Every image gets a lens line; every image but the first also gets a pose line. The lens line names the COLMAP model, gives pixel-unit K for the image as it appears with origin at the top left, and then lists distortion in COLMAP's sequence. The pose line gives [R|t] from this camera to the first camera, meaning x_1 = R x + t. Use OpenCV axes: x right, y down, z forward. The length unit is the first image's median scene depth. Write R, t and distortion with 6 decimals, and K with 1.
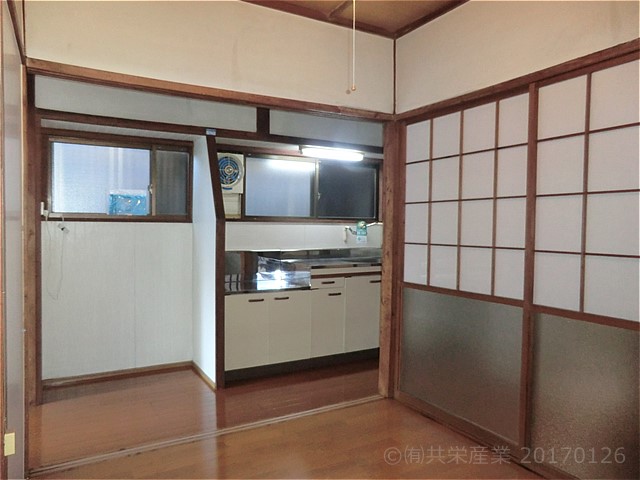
lens RADIAL K [[462.8, 0, 318.4], [0, 462.8, 241.2], [0, 0, 1]] dist [-0.114255, 0.133348]
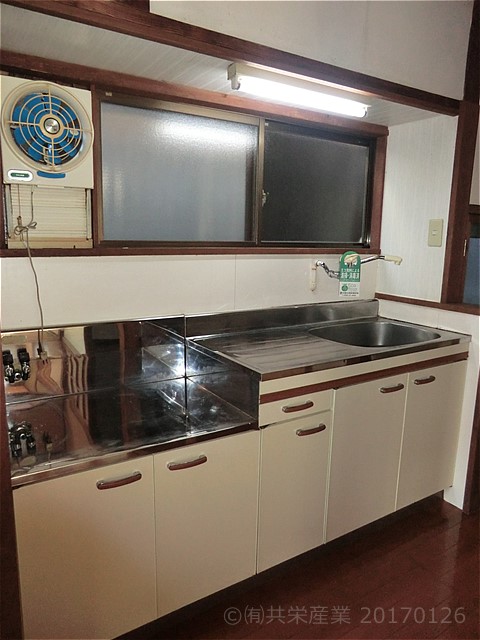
lens RADIAL K [[462.8, 0, 241.4], [0, 462.8, 305.0], [0, 0, 1]] dist [-0.114255, 0.133348]
pose [[0.999576, 0.004485, 0.028771, -0.038470], [-0.007710, 0.993568, 0.112977, -0.044356], [-0.028079, -0.113150, 0.993181, 0.554062]]
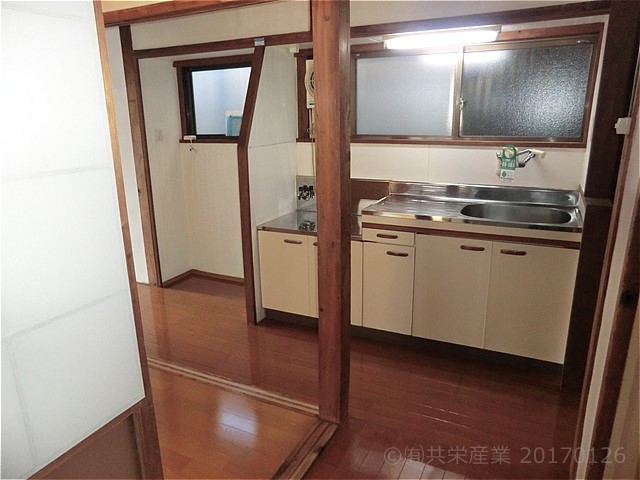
lens RADIAL K [[462.8, 0, 318.4], [0, 462.8, 241.2], [0, 0, 1]] dist [-0.114255, 0.133348]
pose [[0.552559, 0.203031, -0.808367, 0.497800], [-0.007173, 0.970999, 0.238975, -0.066320], [0.833443, -0.126249, 0.537990, 0.489121]]
